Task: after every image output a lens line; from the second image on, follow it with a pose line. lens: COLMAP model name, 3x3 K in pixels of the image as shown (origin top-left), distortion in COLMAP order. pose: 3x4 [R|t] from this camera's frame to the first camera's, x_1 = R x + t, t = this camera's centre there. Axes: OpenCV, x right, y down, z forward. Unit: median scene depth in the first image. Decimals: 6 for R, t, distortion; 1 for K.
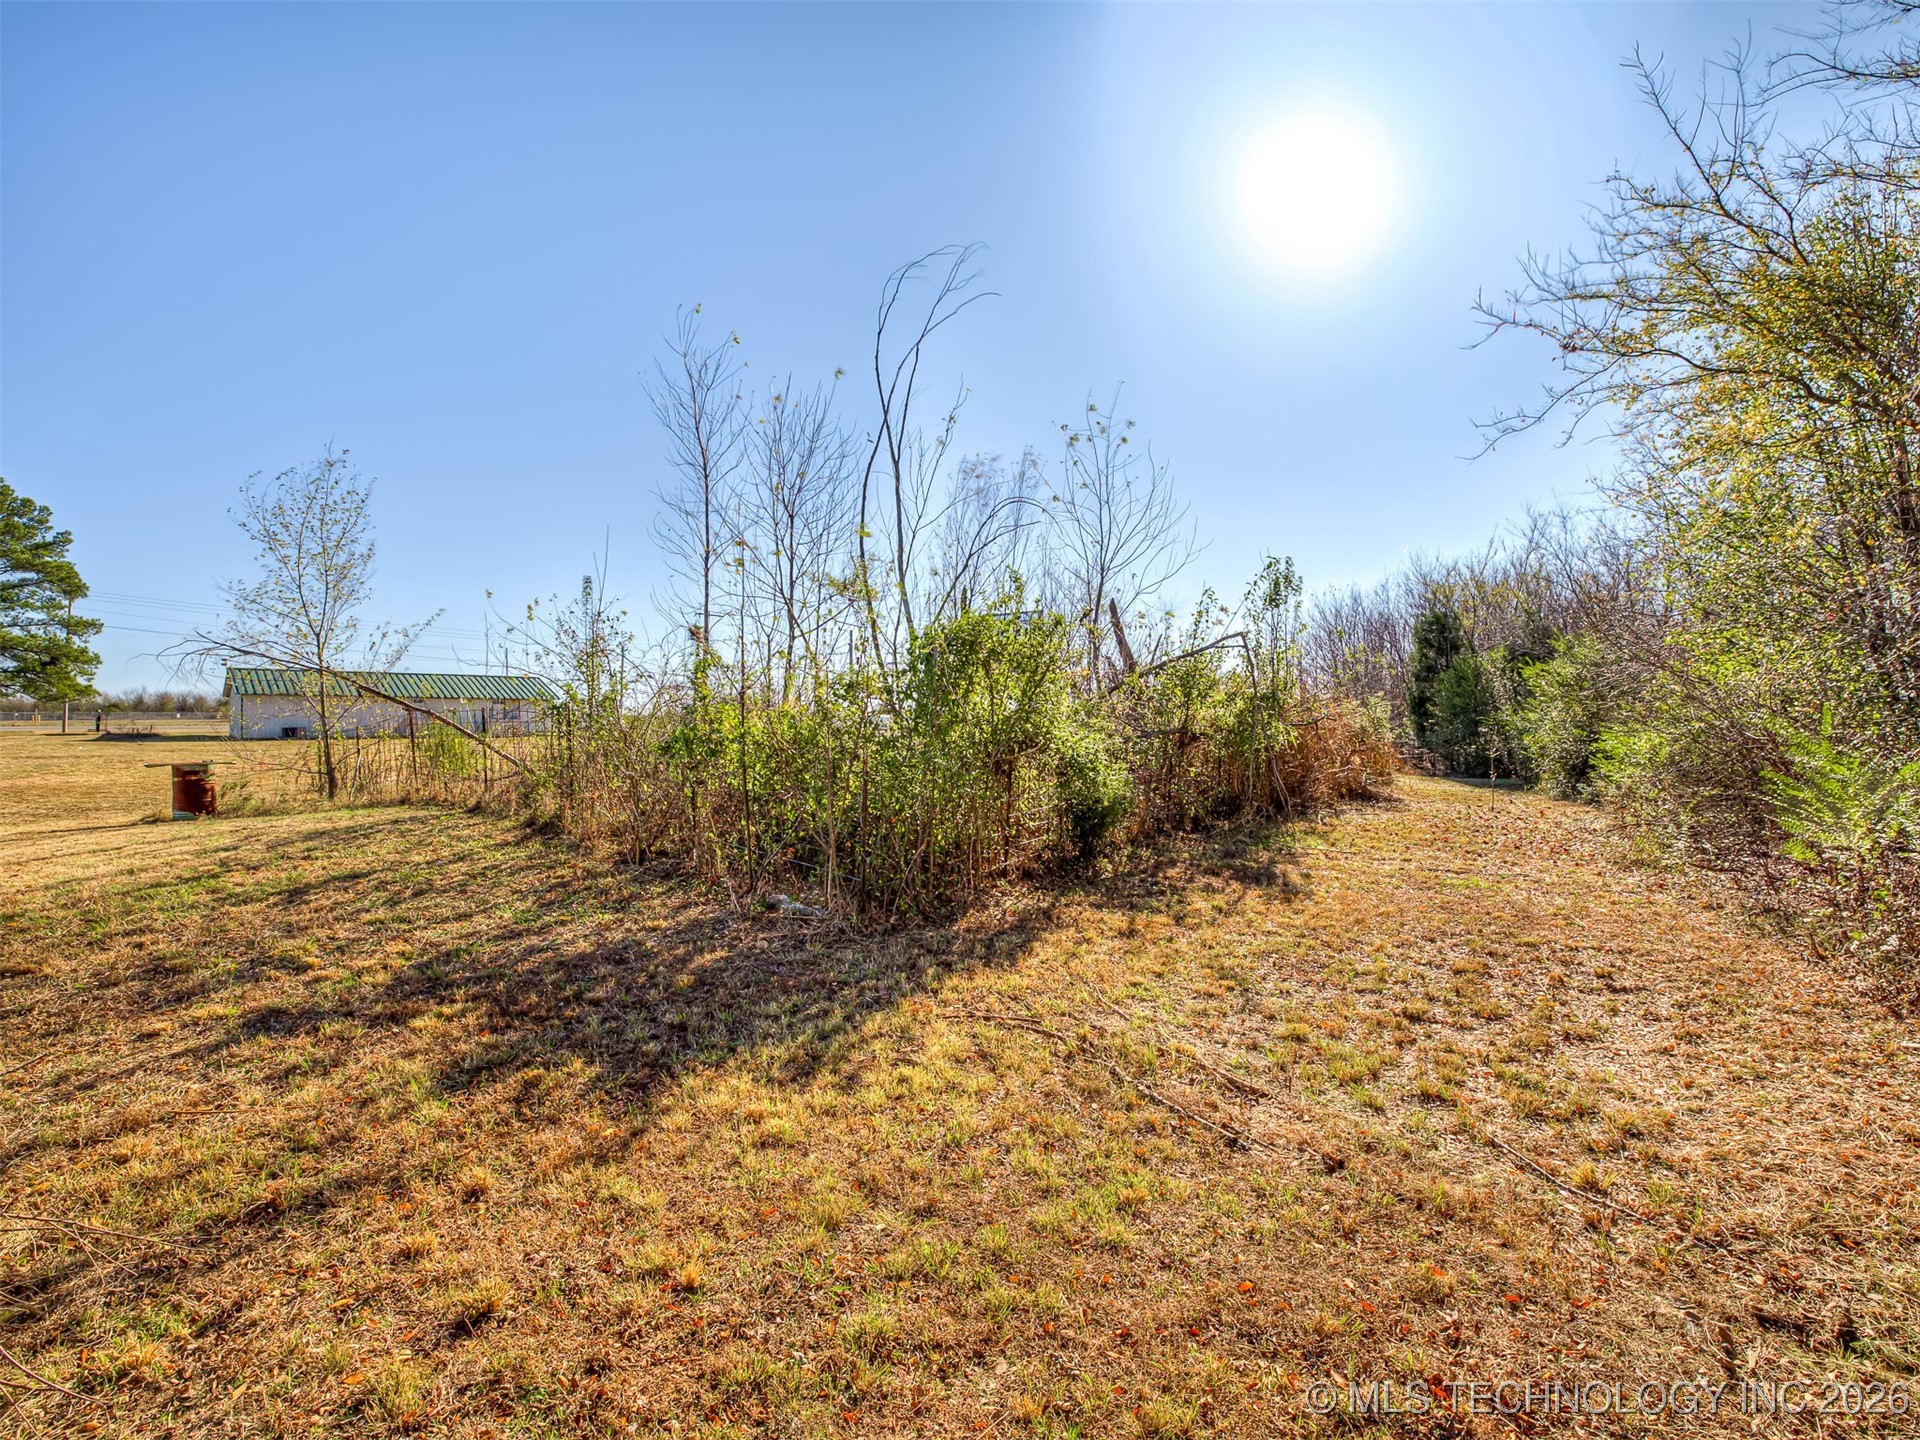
lens RADIAL K [[928.5, 0, 955.6], [0, 928.5, 724.2], [0, 0, 1]] dist [-0.021227, 0.002202]
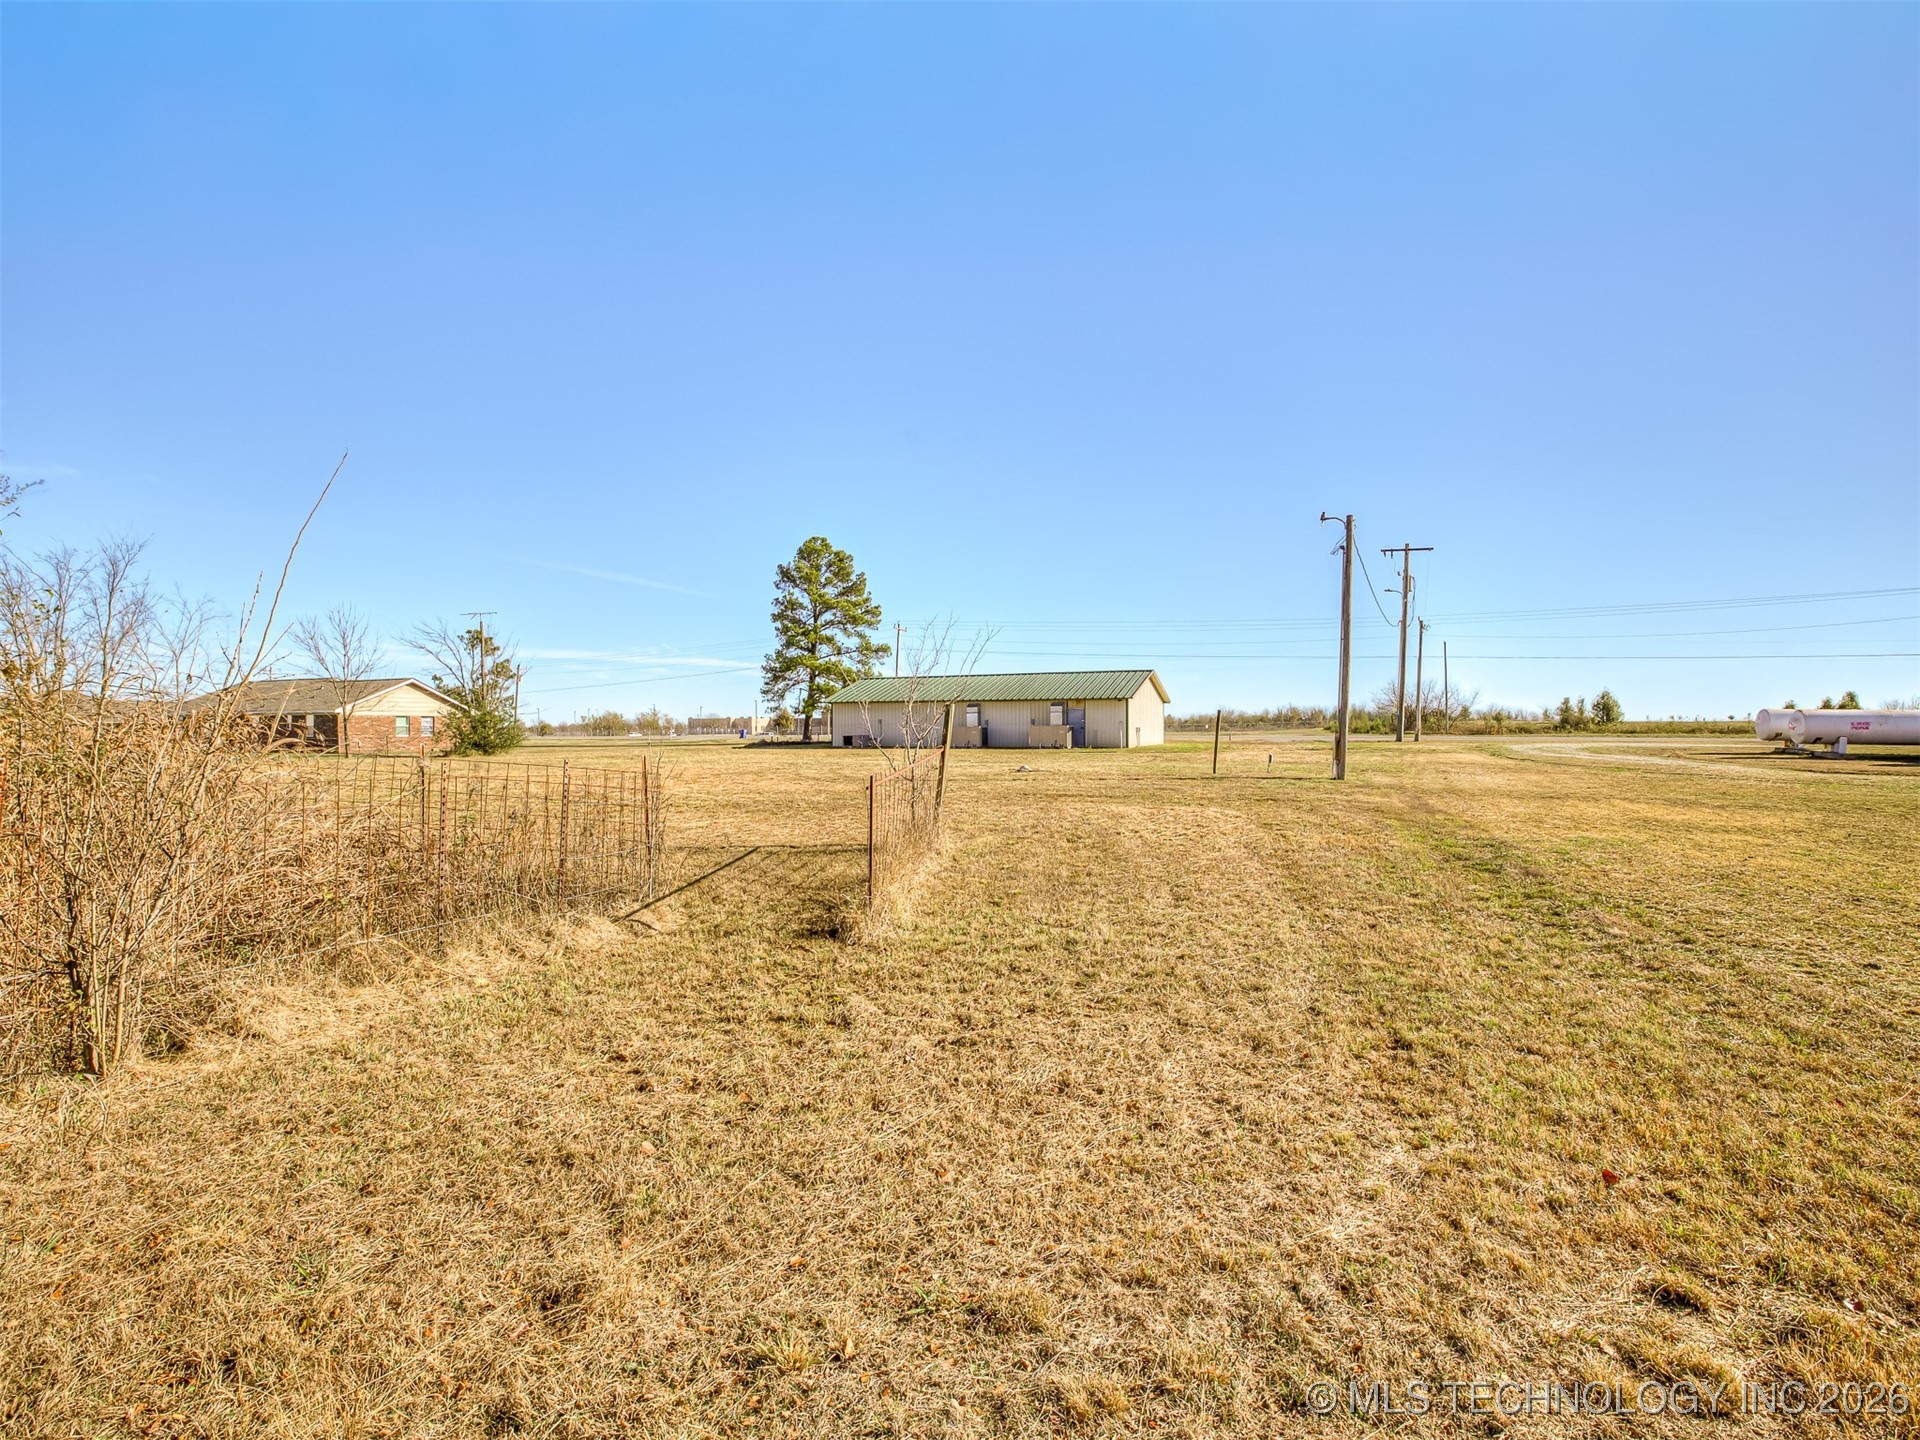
lens RADIAL K [[928.5, 0, 957.4], [0, 928.5, 734.9], [0, 0, 1]] dist [-0.021227, 0.002202]
pose [[0.412710, -0.000477, -0.910862, 0.189393], [-0.001336, 0.999998, -0.001129, 0.003231], [0.910861, 0.001683, 0.412709, 0.614572]]
